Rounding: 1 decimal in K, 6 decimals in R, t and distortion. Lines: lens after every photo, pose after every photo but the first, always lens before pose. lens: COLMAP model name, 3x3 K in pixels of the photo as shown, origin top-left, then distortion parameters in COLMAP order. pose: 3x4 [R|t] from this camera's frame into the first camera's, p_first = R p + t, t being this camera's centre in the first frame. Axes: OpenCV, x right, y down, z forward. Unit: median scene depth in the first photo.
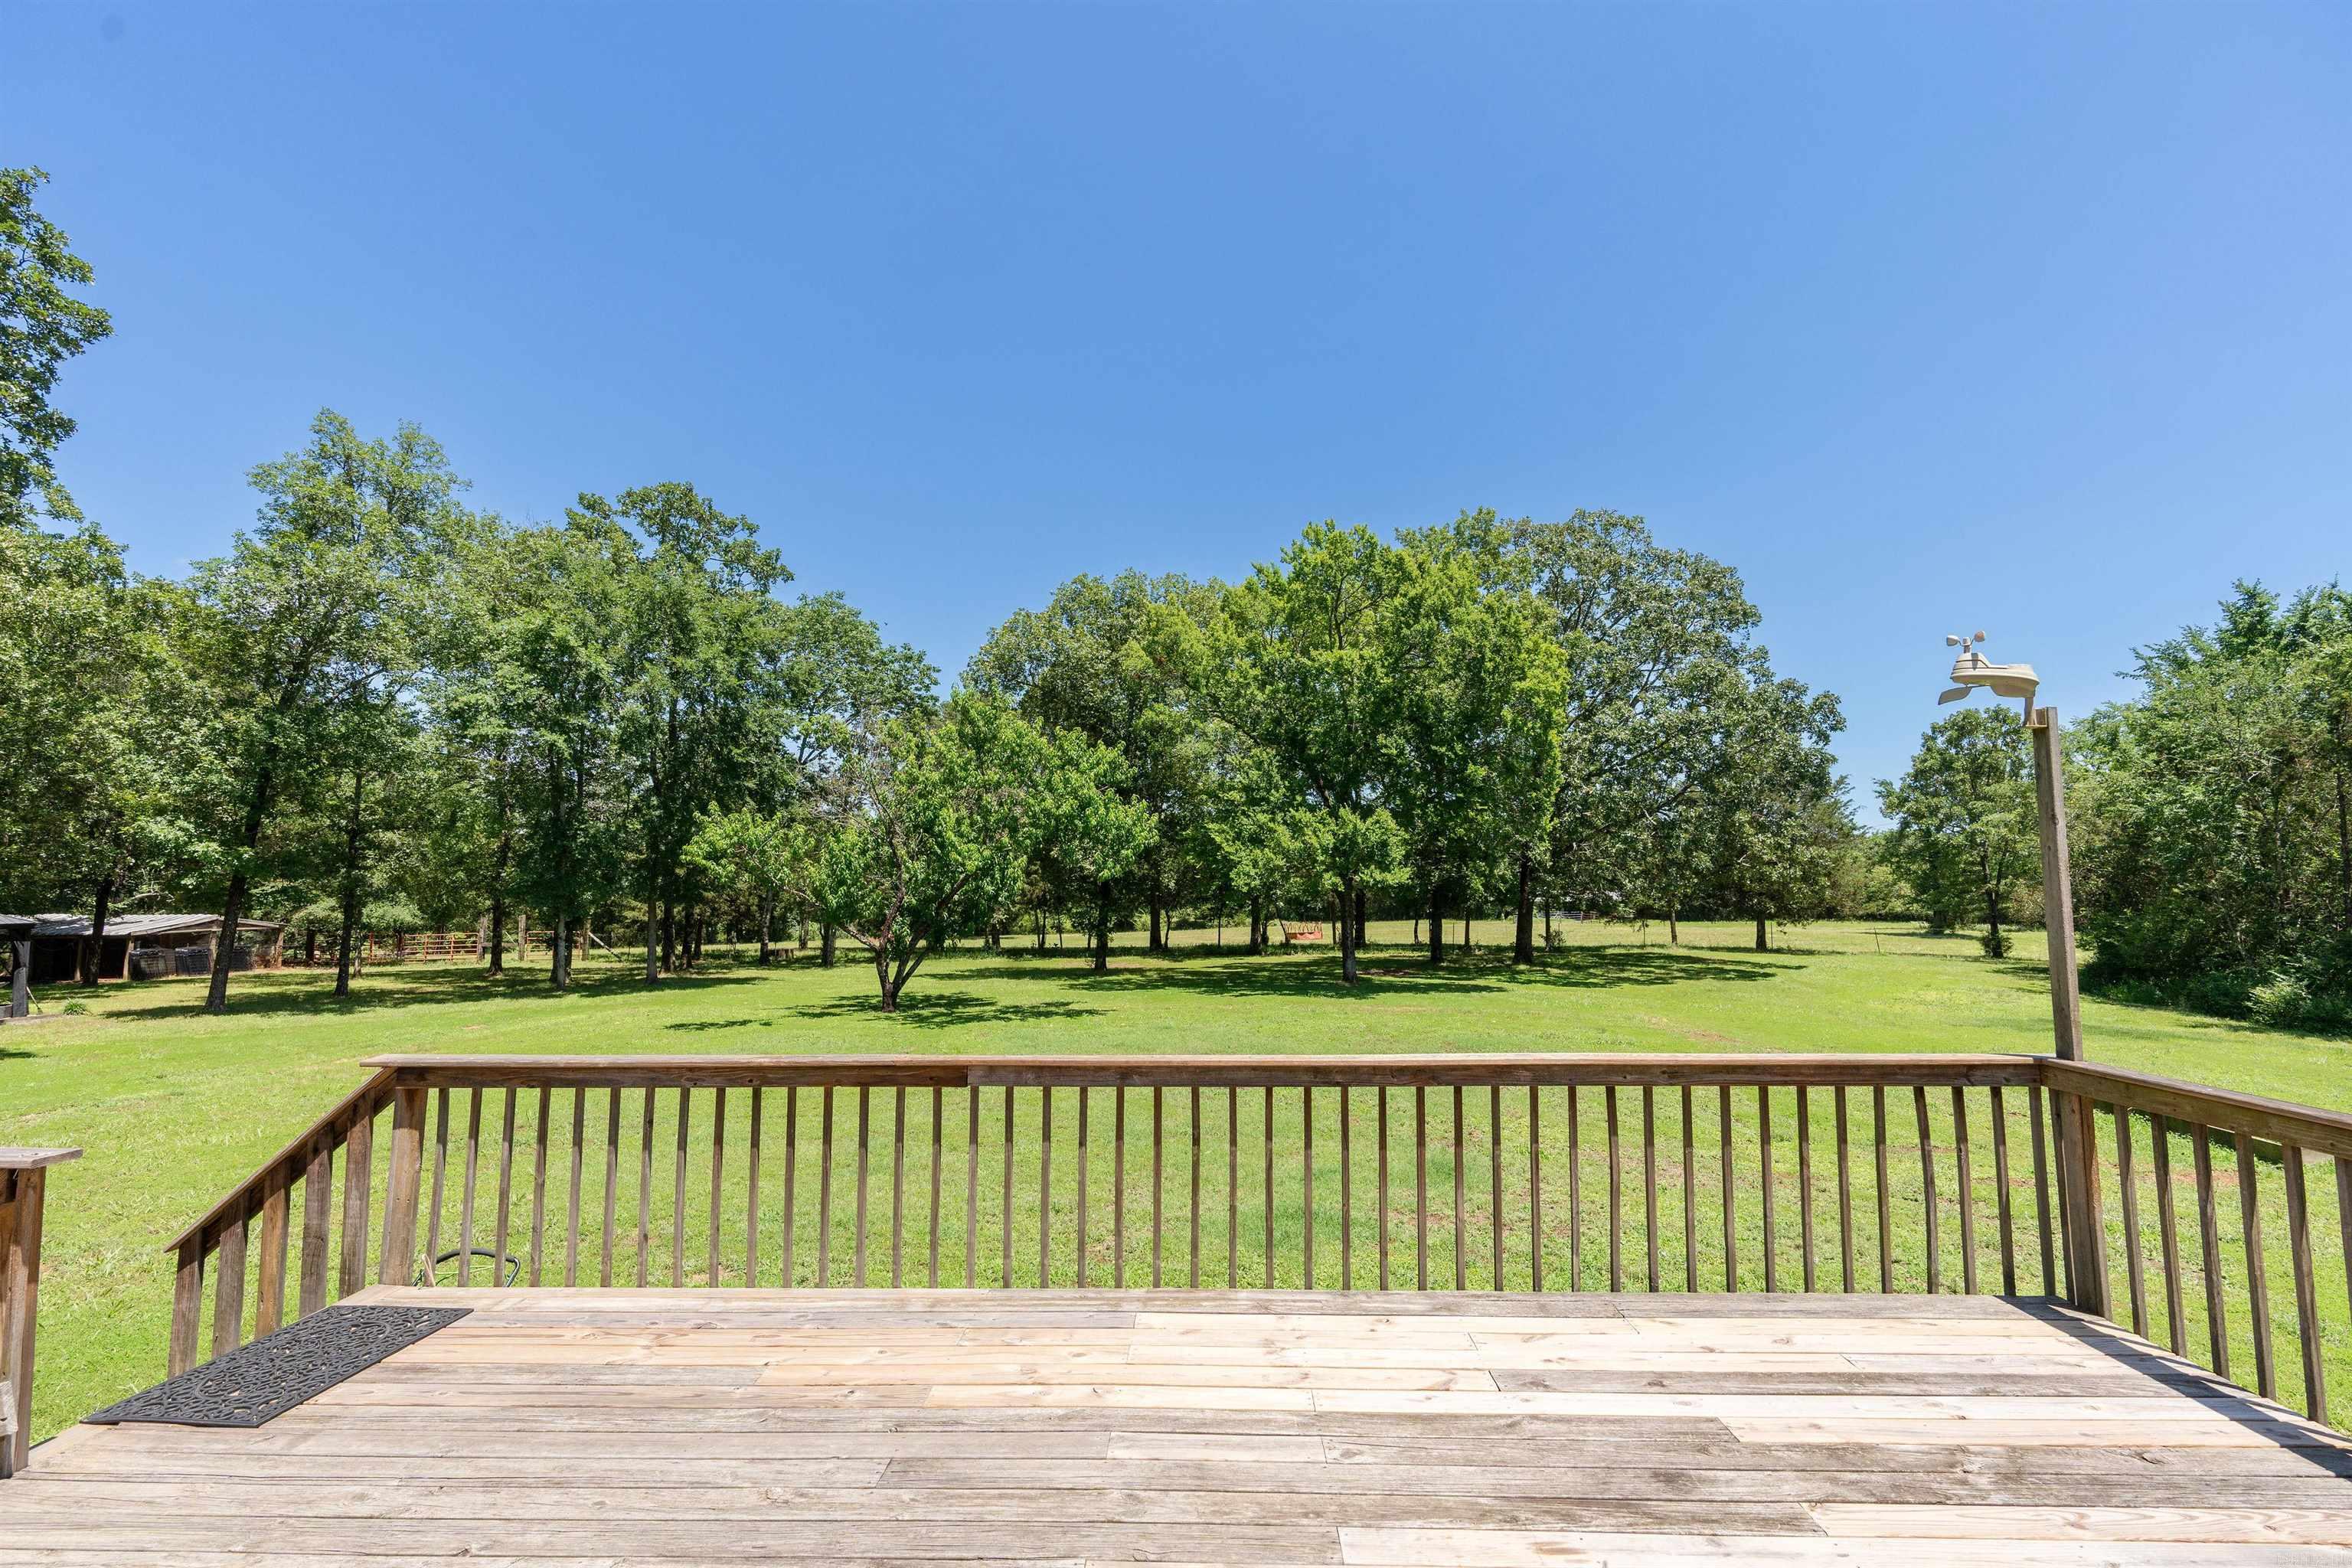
lens RADIAL K [[1053.8, 0, 1176.0], [0, 1053.8, 784.0], [0, 0, 1]] dist [0.001320, 0.000265]
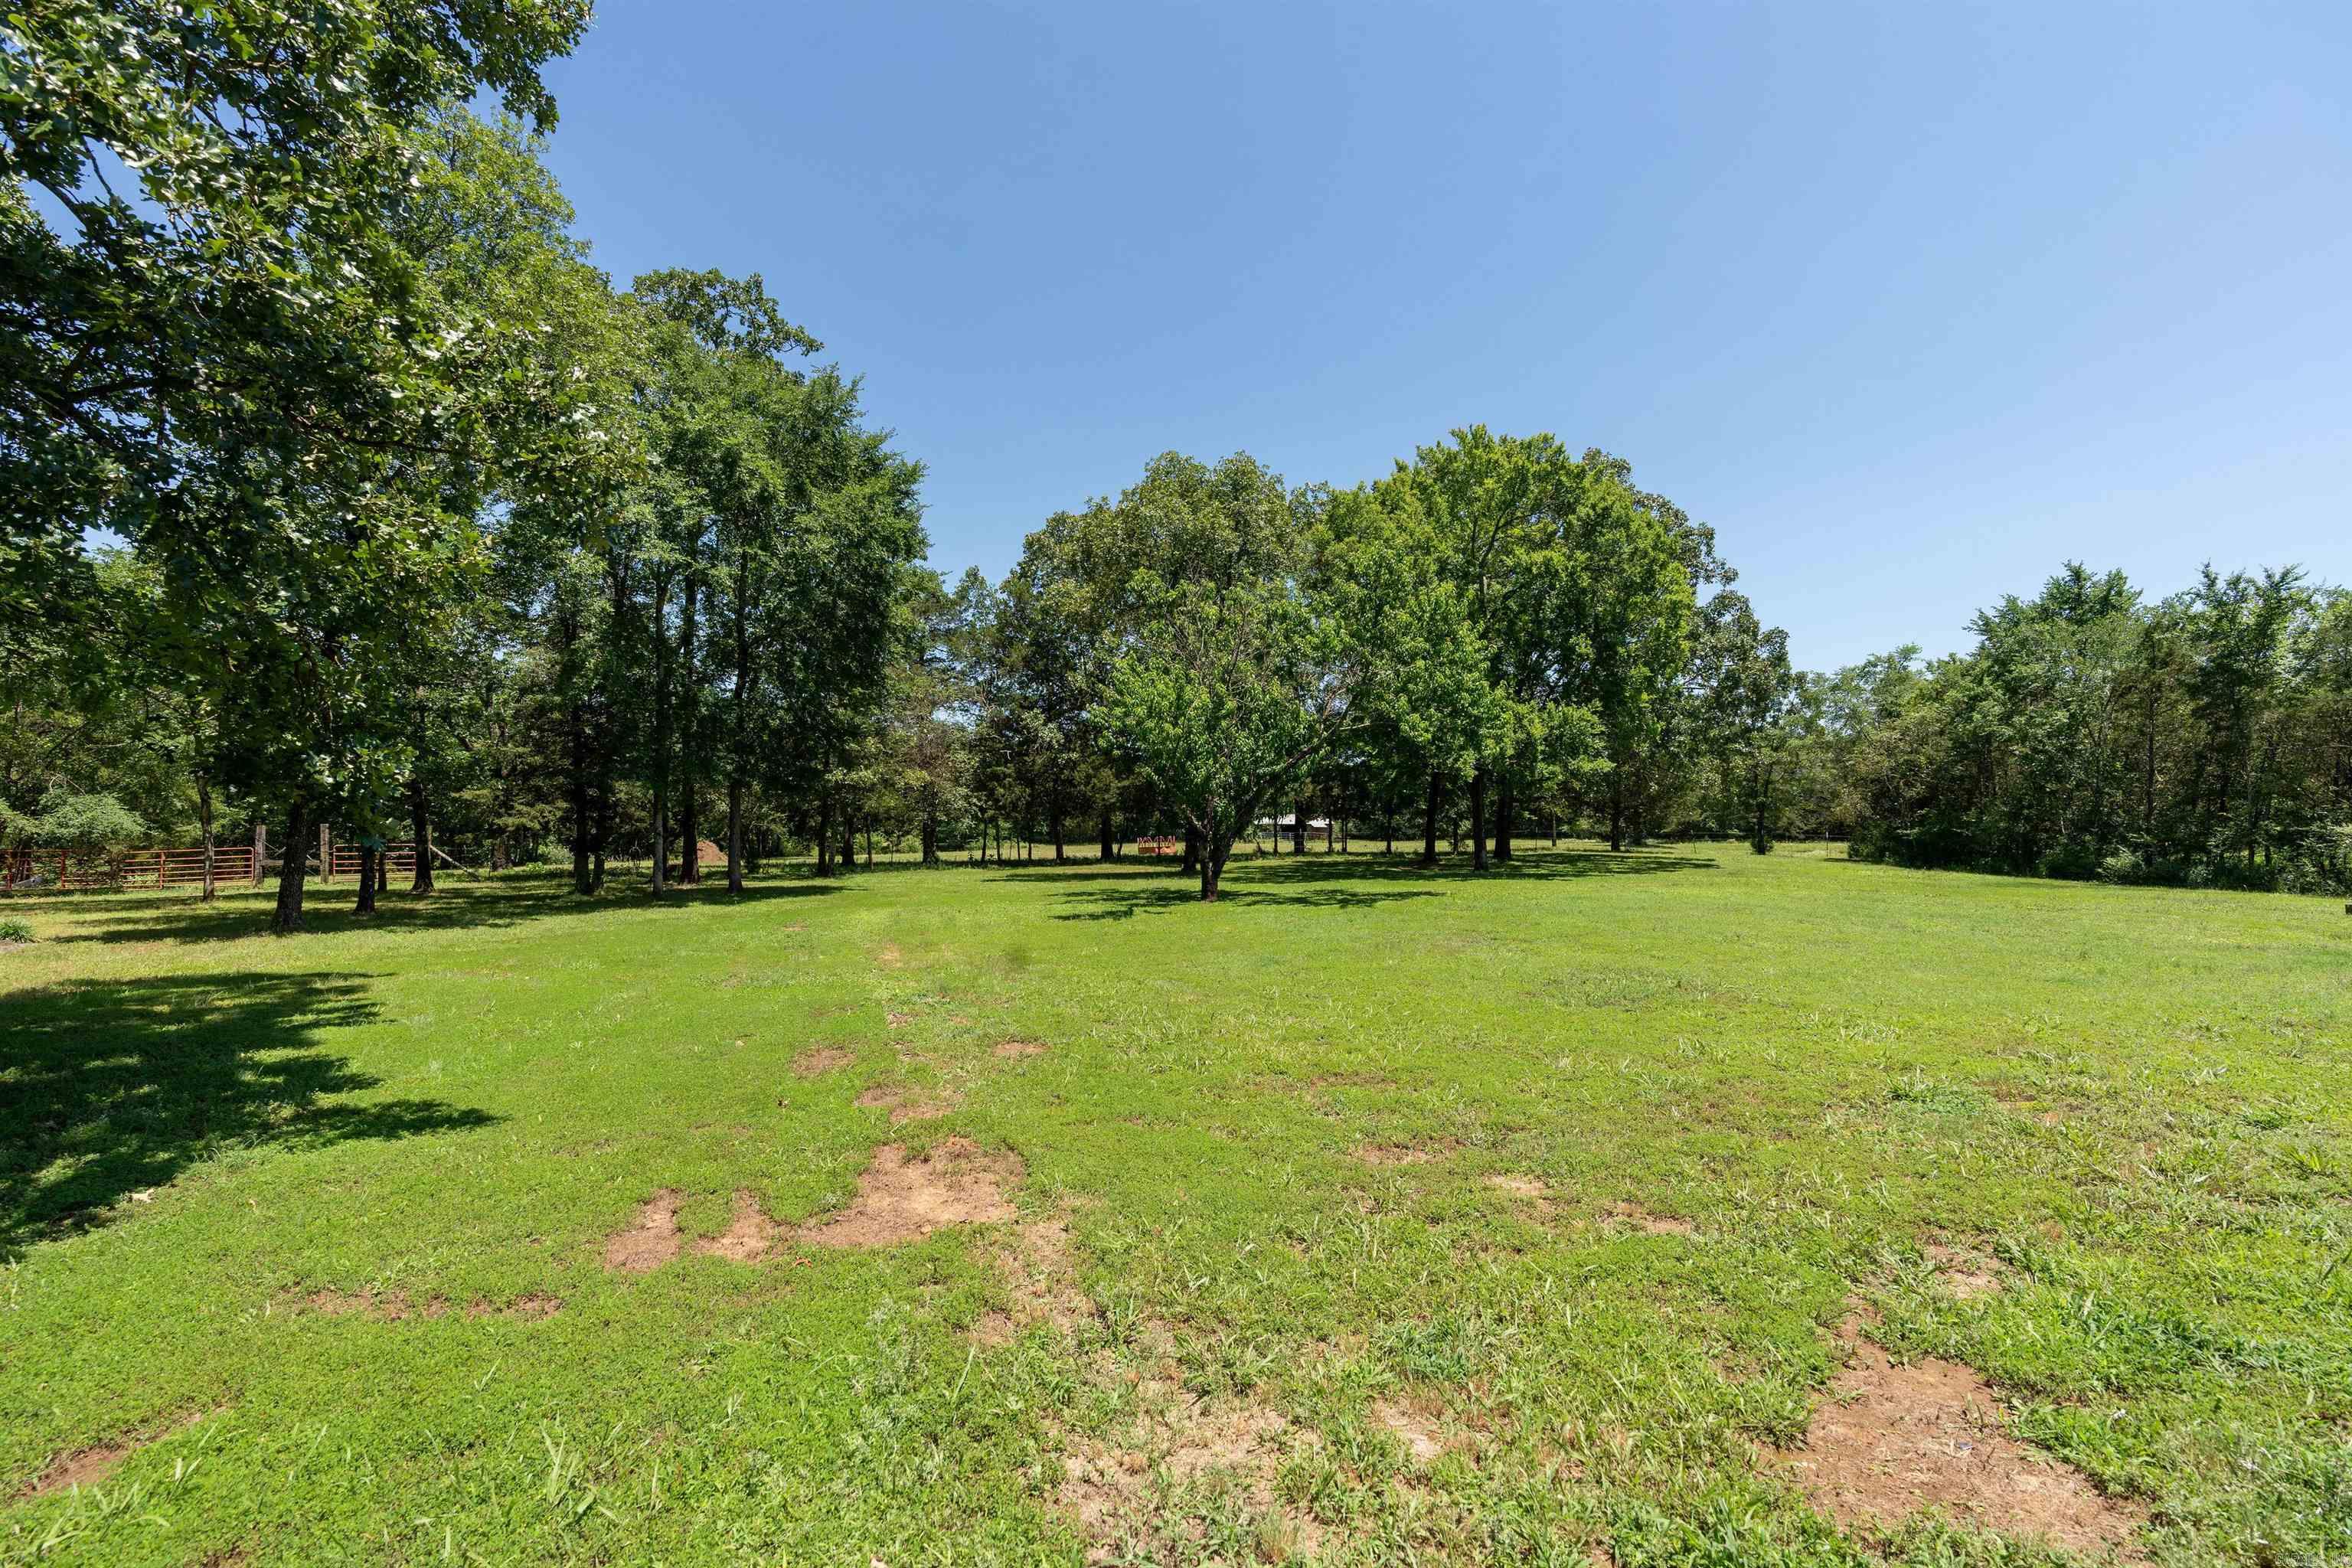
lens RADIAL K [[1093.2, 0, 1104.6], [0, 1093.2, 777.9], [0, 0, 1]] dist [0.000032, -0.000049]
pose [[0.930865, 0.015632, 0.365028, -0.624859], [-0.034659, 0.998357, 0.045631, 0.060283], [-0.363715, -0.055128, 0.929877, 0.136775]]
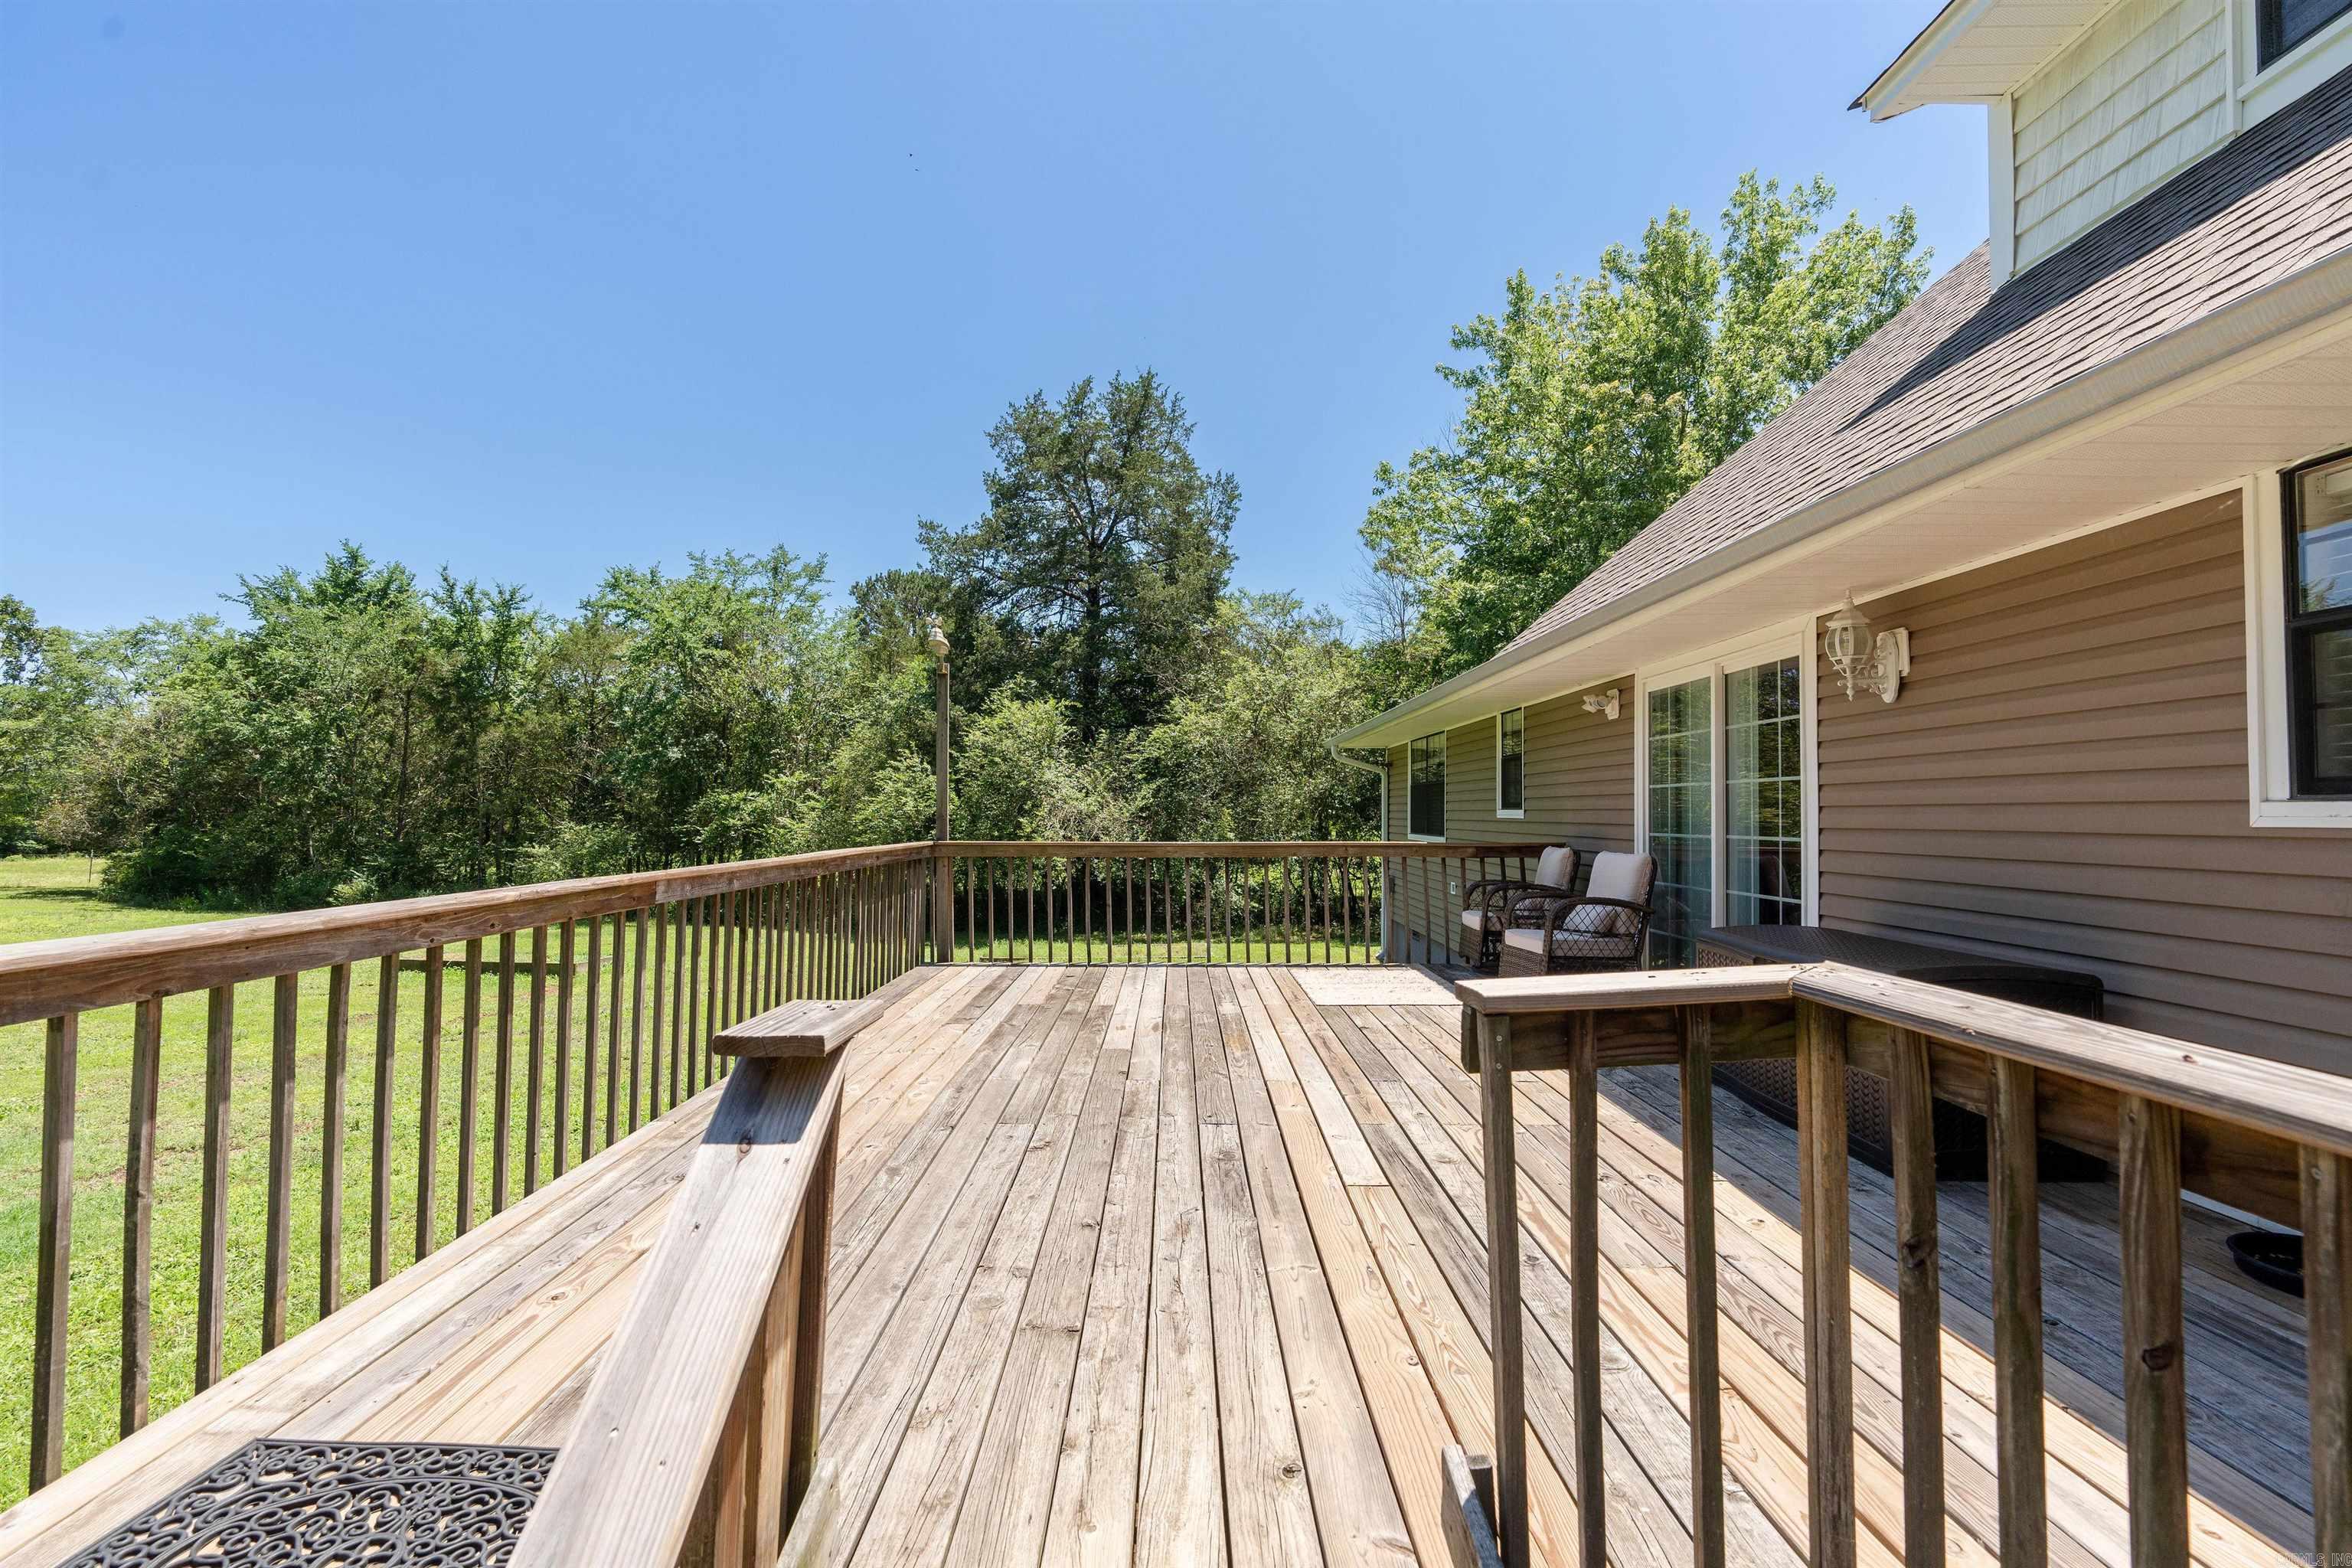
lens RADIAL K [[1053.8, 0, 1176.0], [0, 1053.8, 784.0], [0, 0, 1]] dist [0.001320, 0.000265]
pose [[-0.033185, 0.034254, 0.998862, -0.174131], [-0.098100, 0.994475, -0.037363, 0.027679], [-0.994623, -0.099228, -0.029641, 0.094676]]
